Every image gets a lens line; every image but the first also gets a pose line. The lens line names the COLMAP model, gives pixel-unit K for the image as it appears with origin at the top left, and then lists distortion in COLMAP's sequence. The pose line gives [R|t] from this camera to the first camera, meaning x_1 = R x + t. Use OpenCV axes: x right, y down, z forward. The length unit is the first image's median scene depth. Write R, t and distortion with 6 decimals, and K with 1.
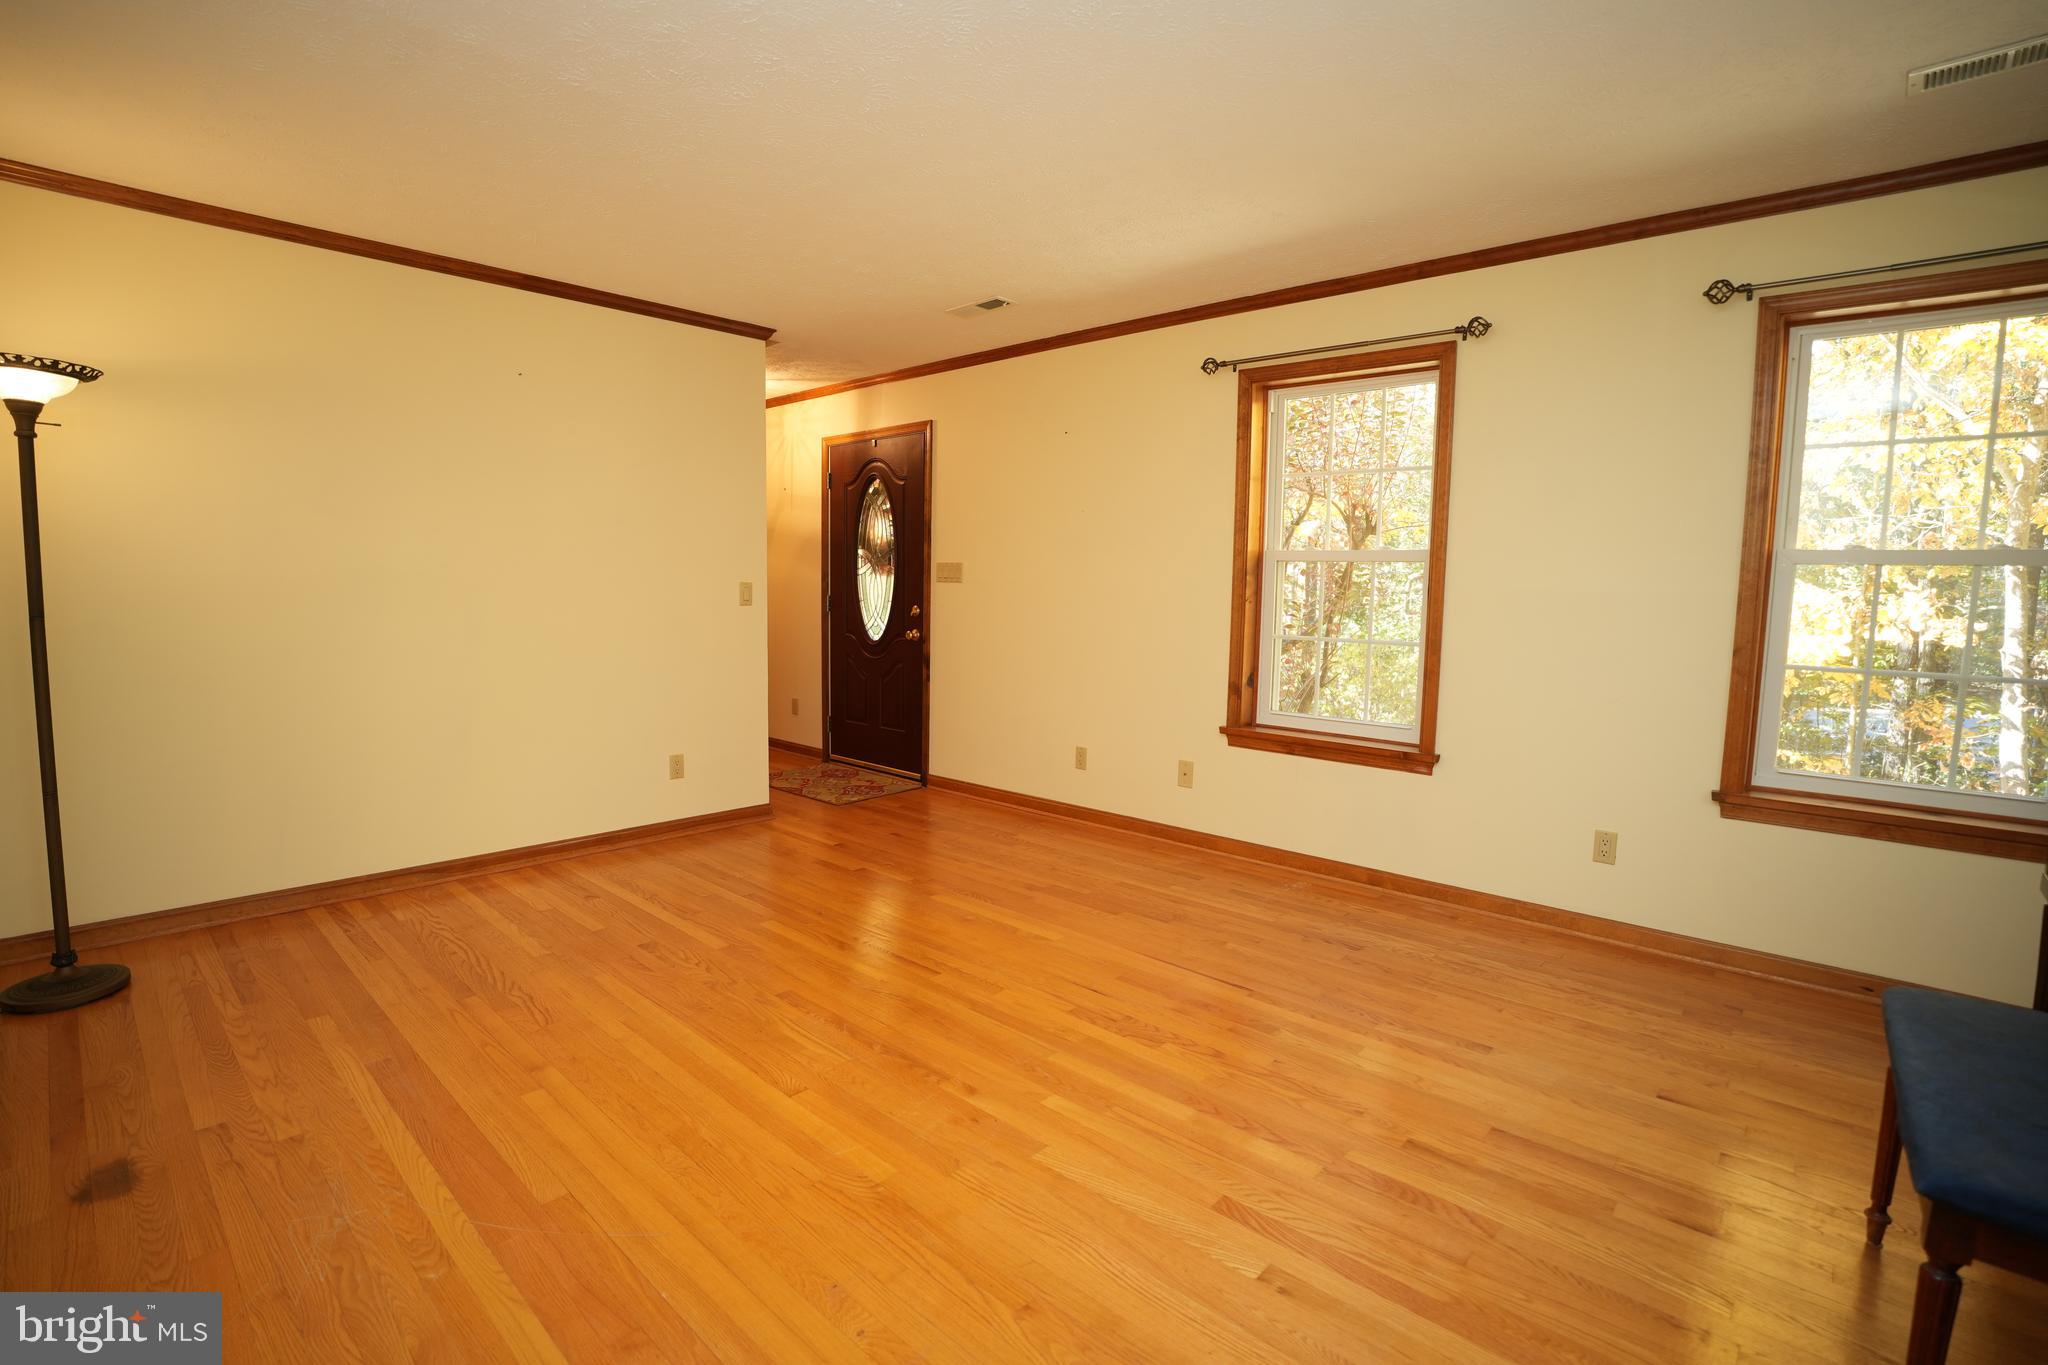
lens RADIAL K [[940.7, 0, 1024.0], [0, 940.7, 682.5], [0, 0, 1]] dist [-0.087243, 0.033984]
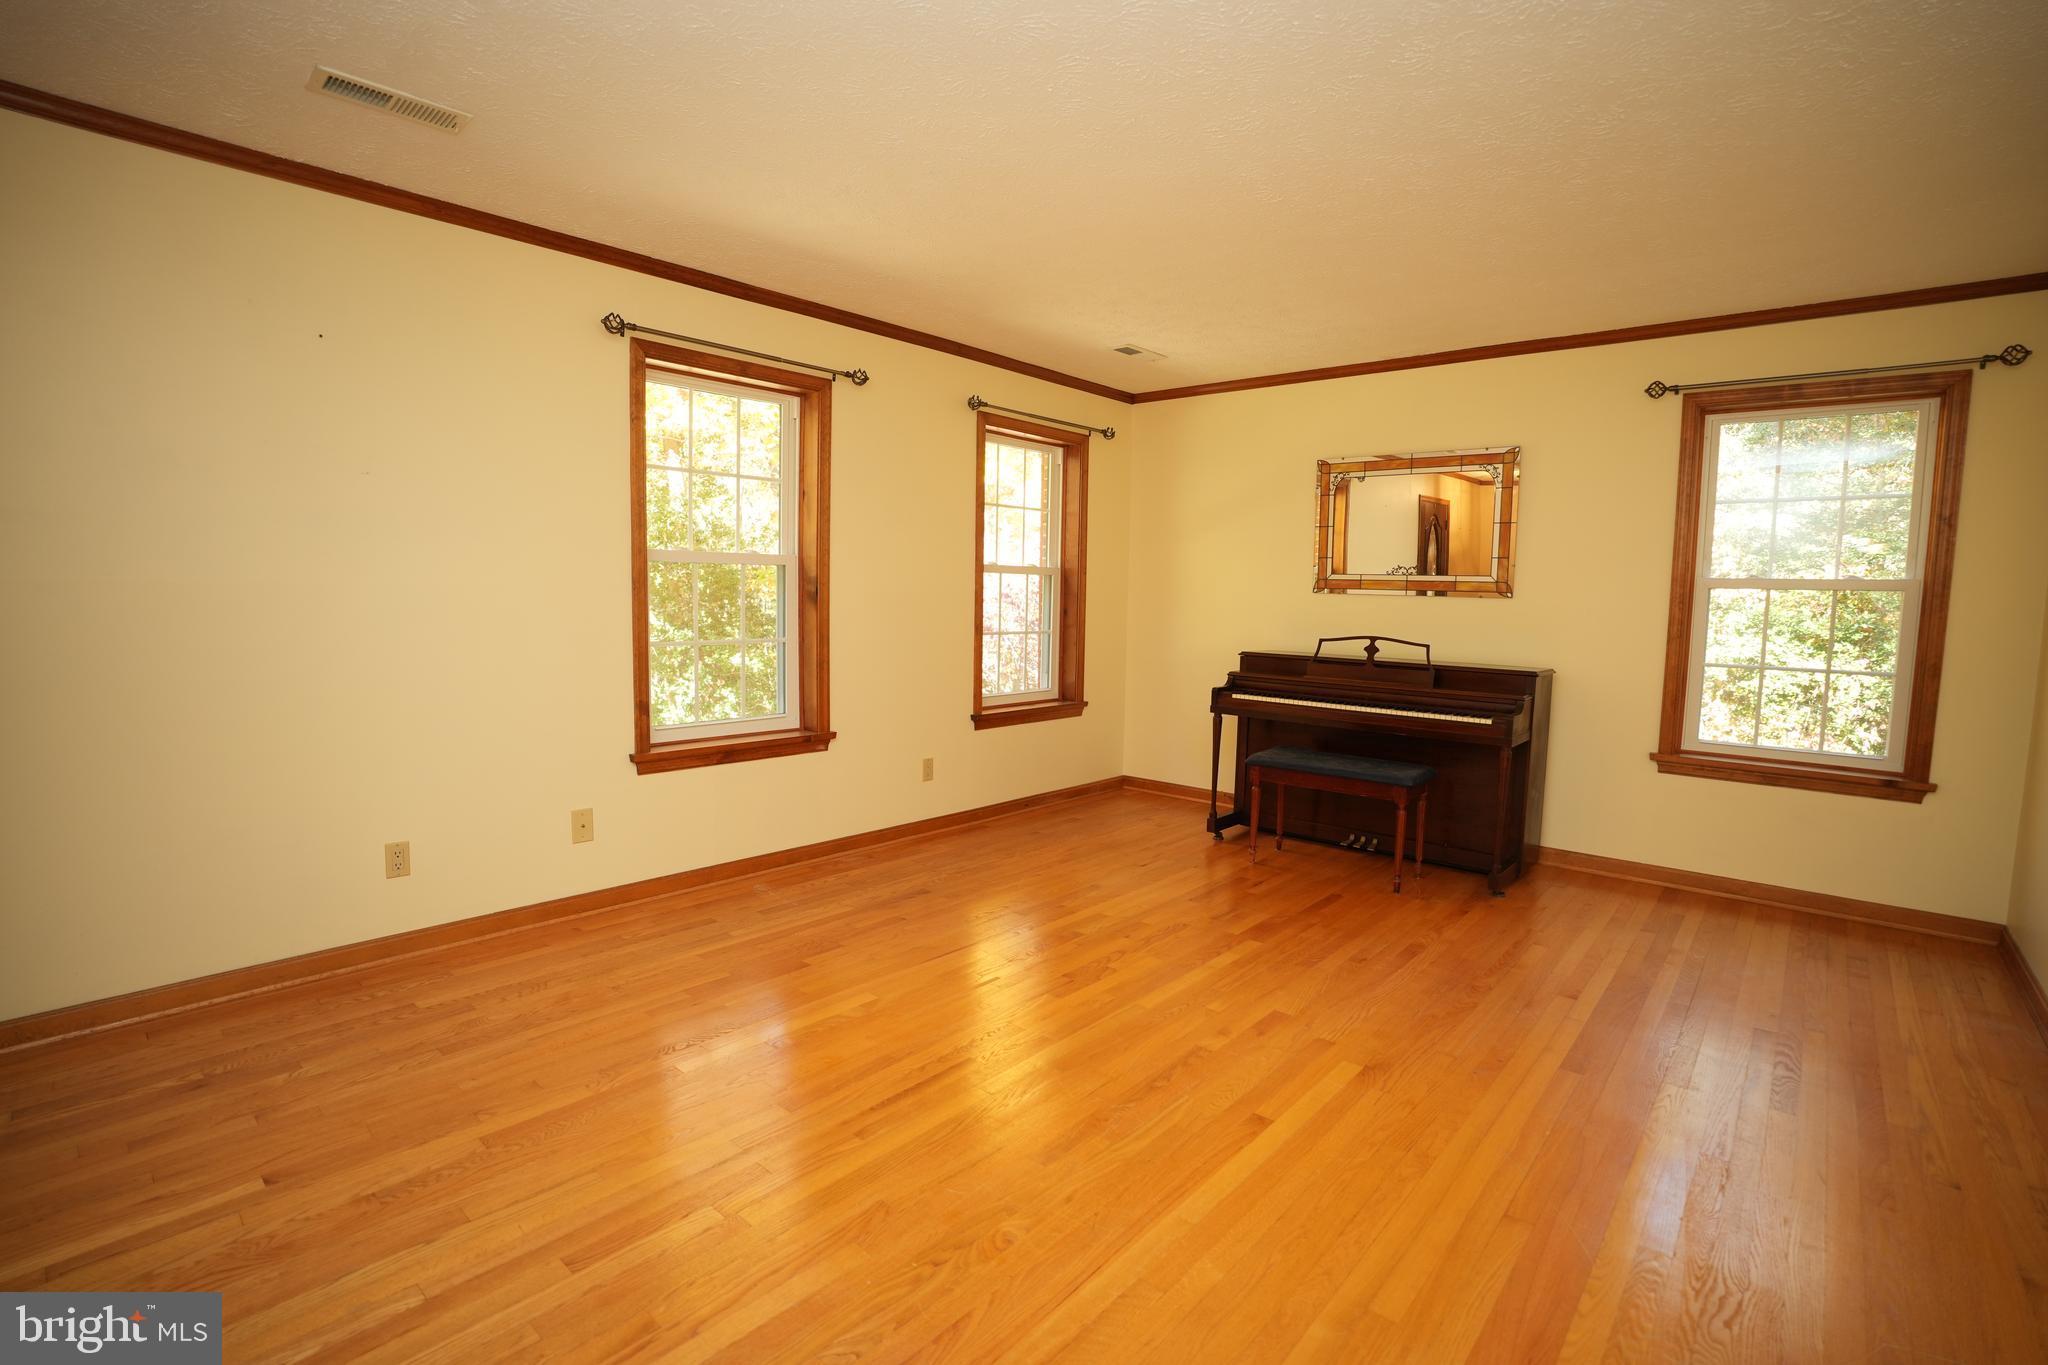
lens RADIAL K [[940.7, 0, 1024.0], [0, 940.7, 682.5], [0, 0, 1]] dist [-0.087243, 0.033984]
pose [[-0.012945, -0.112423, 0.993576, -0.743827], [0.086290, 0.989827, 0.113123, -0.098576], [-0.996186, 0.087200, -0.003113, 0.771163]]
